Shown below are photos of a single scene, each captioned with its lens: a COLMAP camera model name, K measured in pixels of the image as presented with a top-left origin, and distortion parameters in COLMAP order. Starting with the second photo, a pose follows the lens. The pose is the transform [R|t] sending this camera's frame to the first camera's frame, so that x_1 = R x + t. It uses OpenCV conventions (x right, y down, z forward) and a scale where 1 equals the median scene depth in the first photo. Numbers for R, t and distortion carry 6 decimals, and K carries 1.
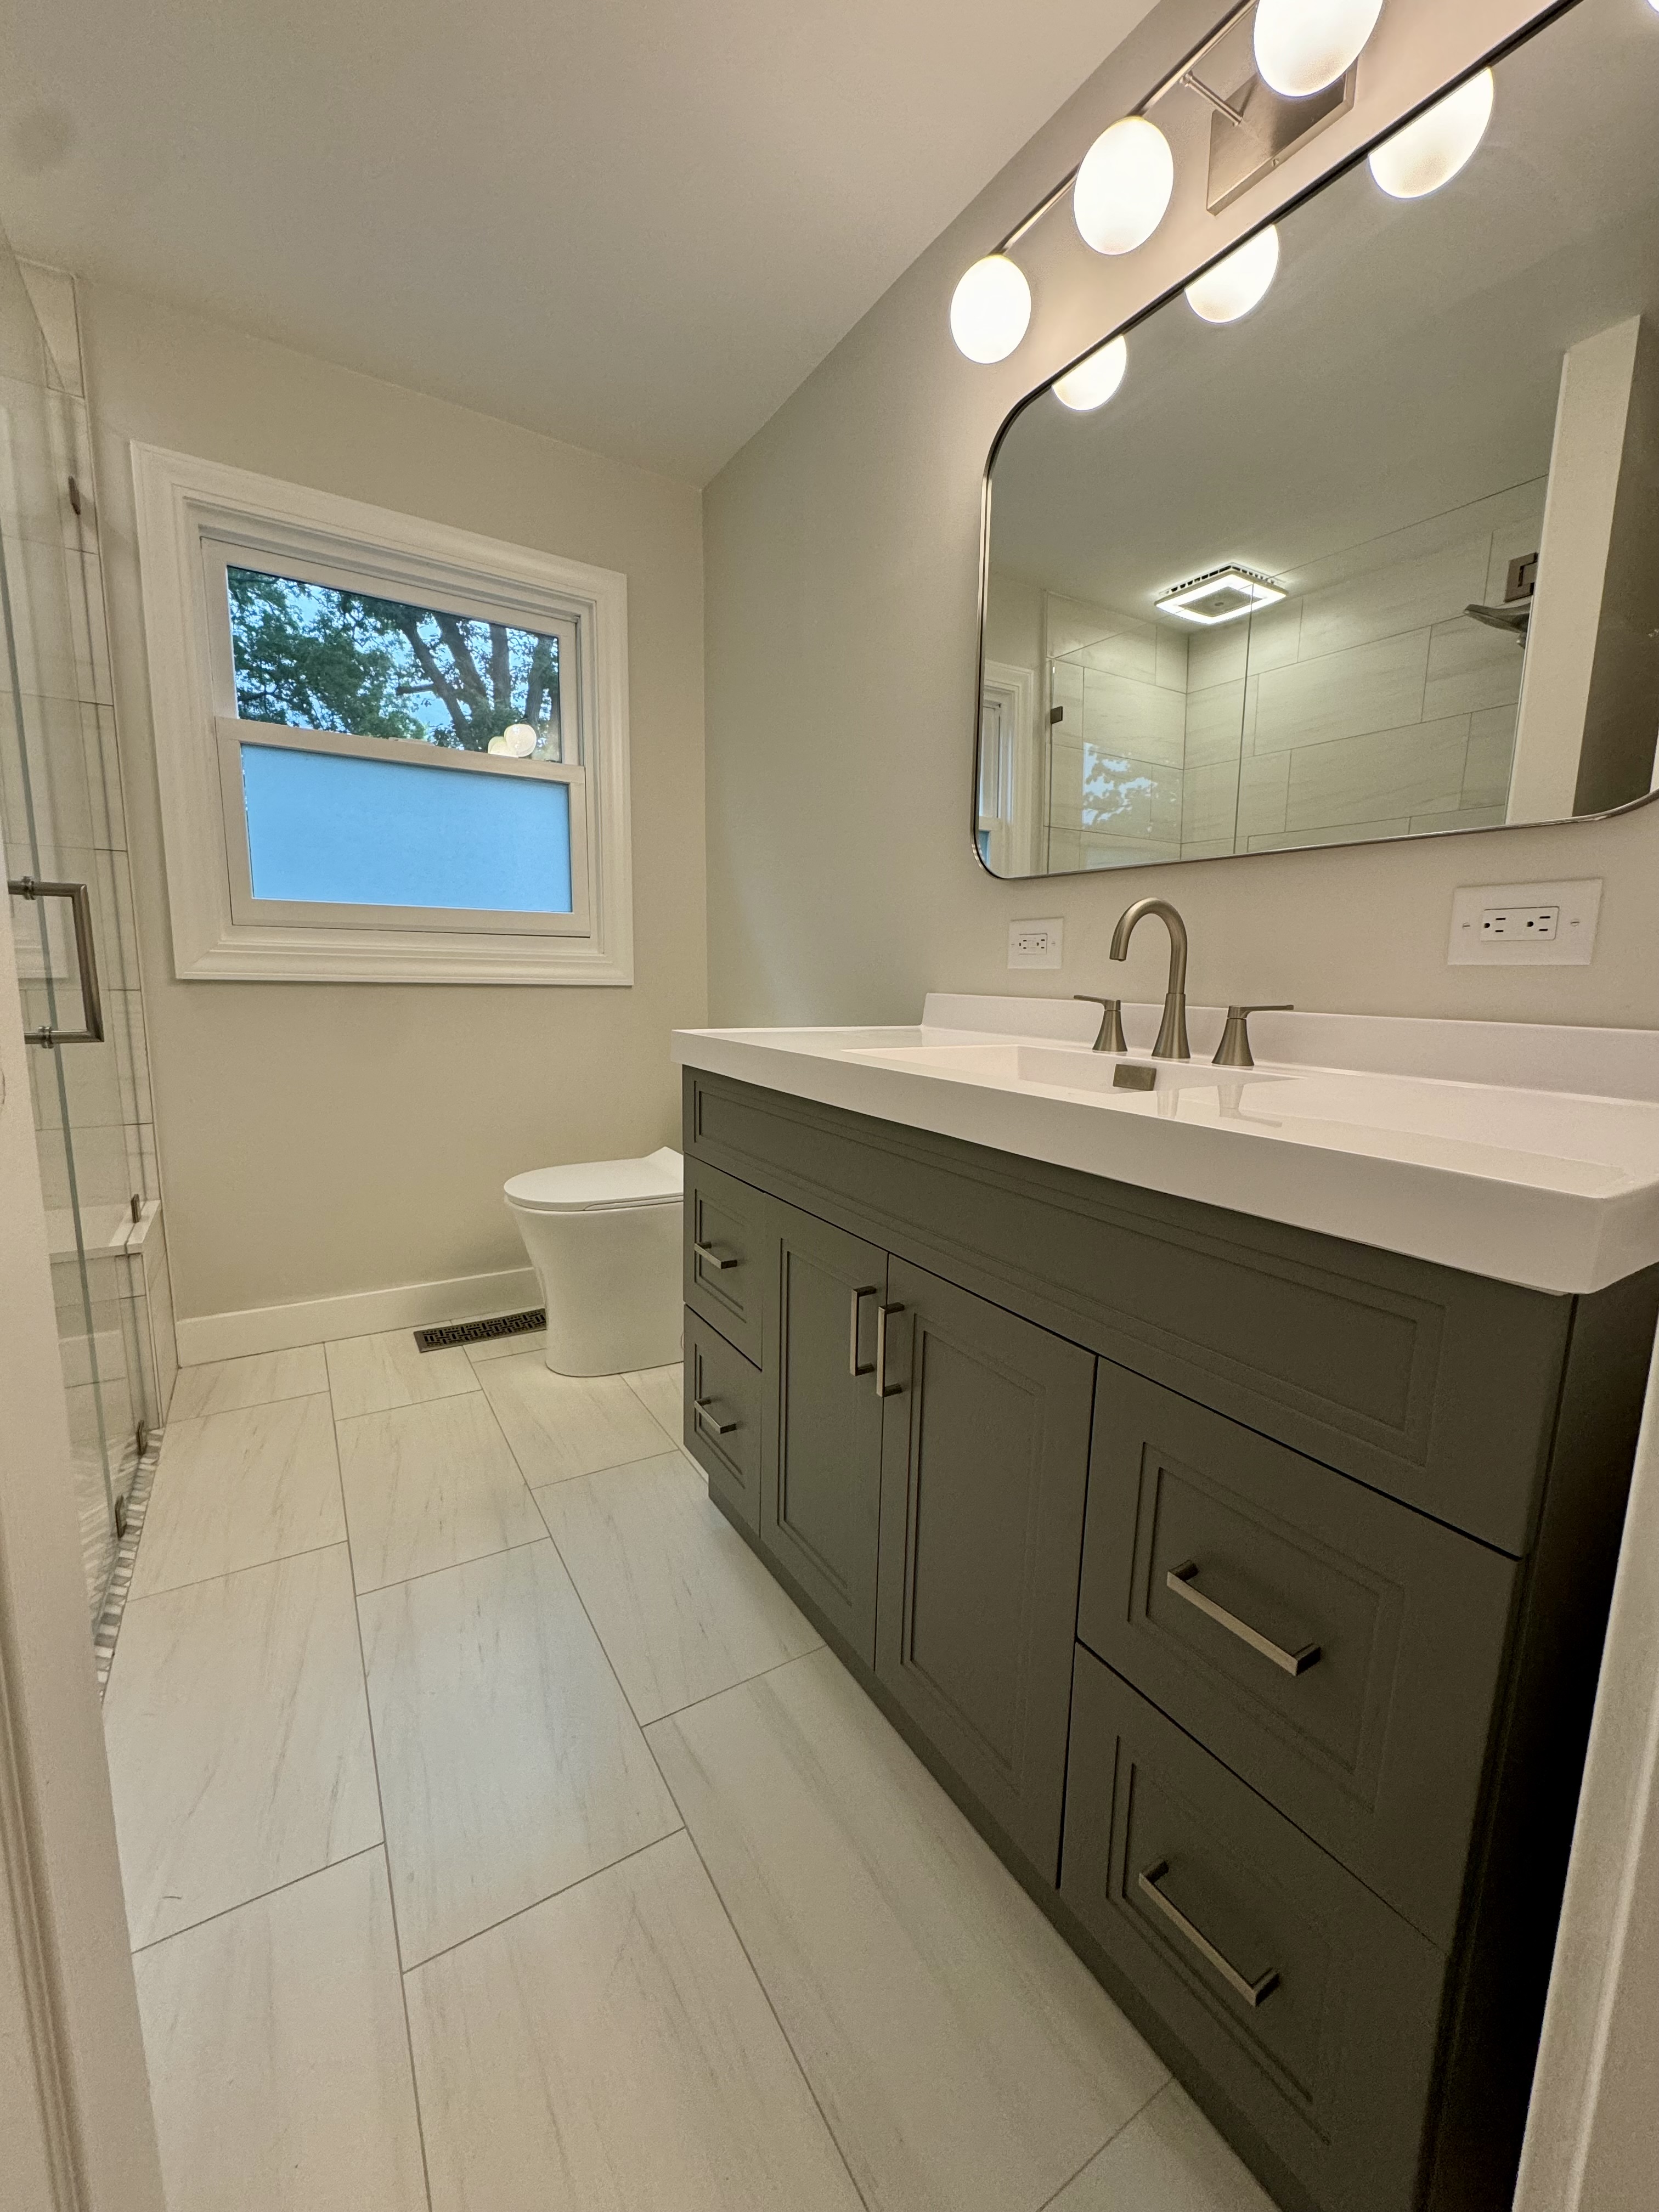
lens RADIAL K [[883.2, 0, 825.3], [0, 883.2, 1104.5], [0, 0, 1]] dist [-0.004320, 0.000653]
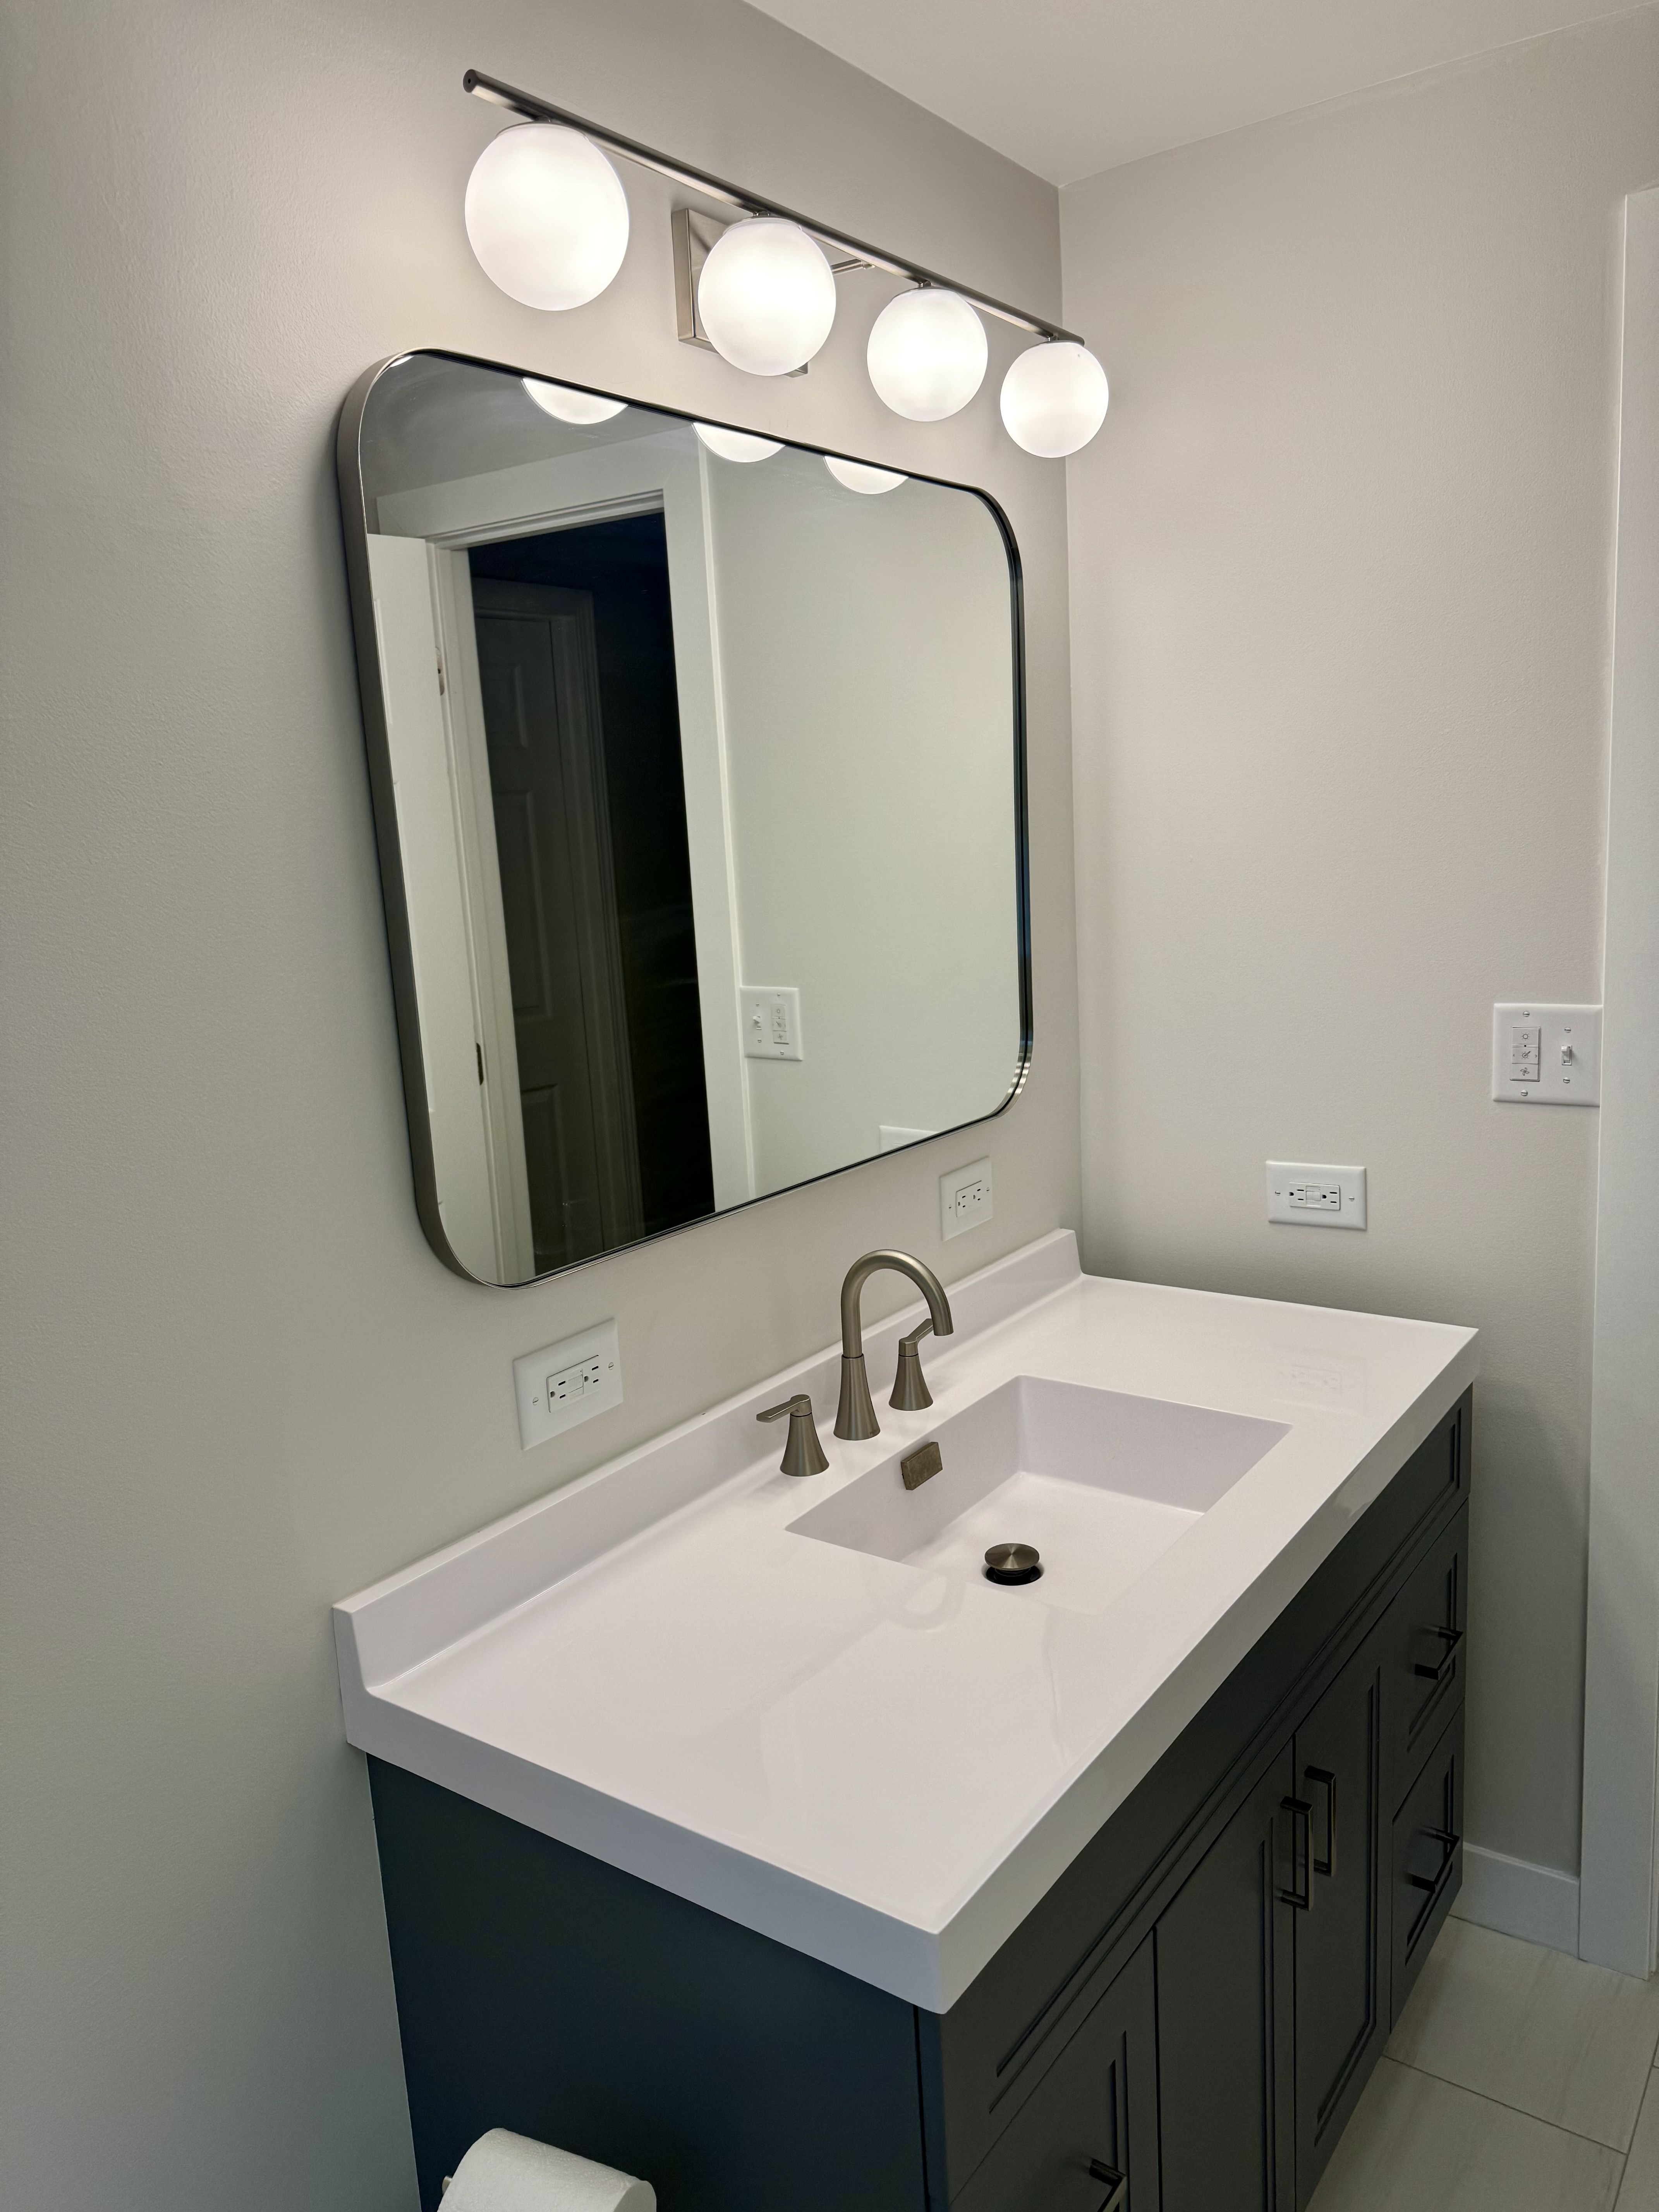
lens RADIAL K [[1553.9, 0, 829.0], [0, 1553.9, 1092.8], [0, 0, 1]] dist [0.040383, -0.043653]
pose [[-0.380586, -0.157268, 0.911274, -0.567668], [0.188741, 0.951479, 0.243033, -0.474660], [-0.905279, 0.264490, -0.332437, 0.972419]]
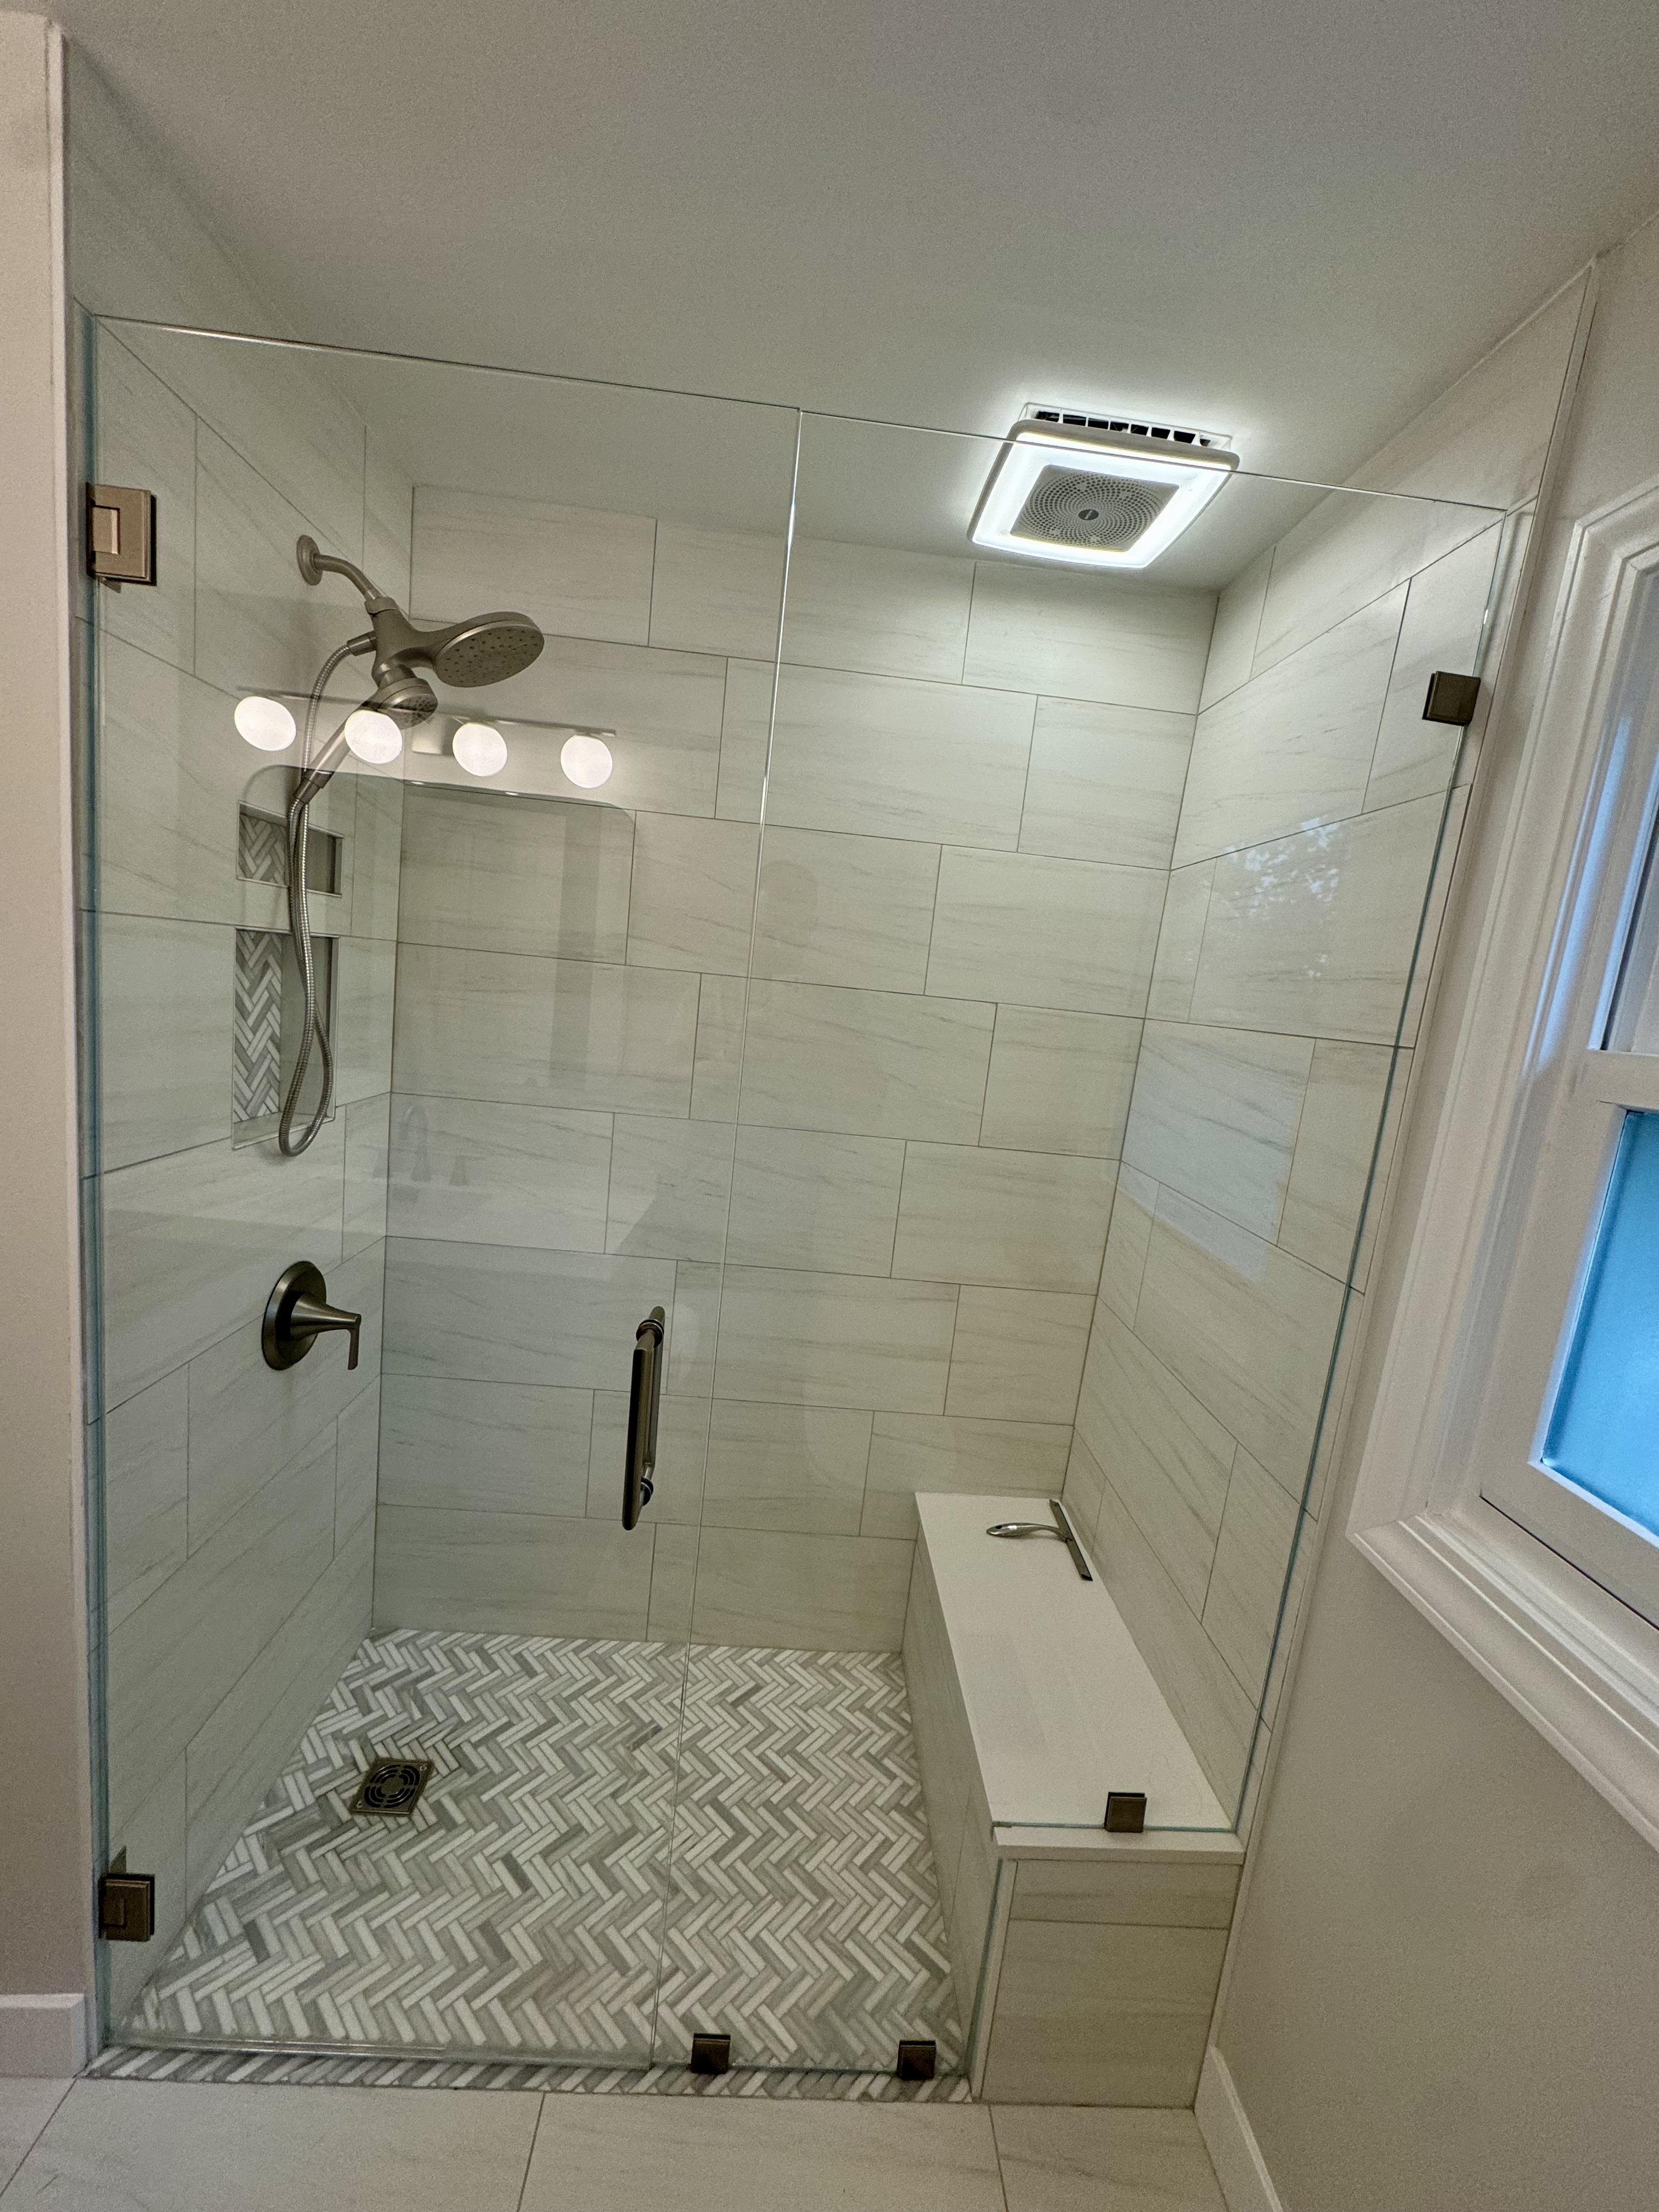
lens RADIAL K [[883.2, 0, 833.0], [0, 883.2, 1103.4], [0, 0, 1]] dist [-0.004320, 0.000653]
pose [[-0.481337, 0.048907, -0.875170, -0.161189], [-0.246452, 0.950613, 0.188670, -0.456309], [0.841176, 0.306501, -0.445512, 0.999414]]
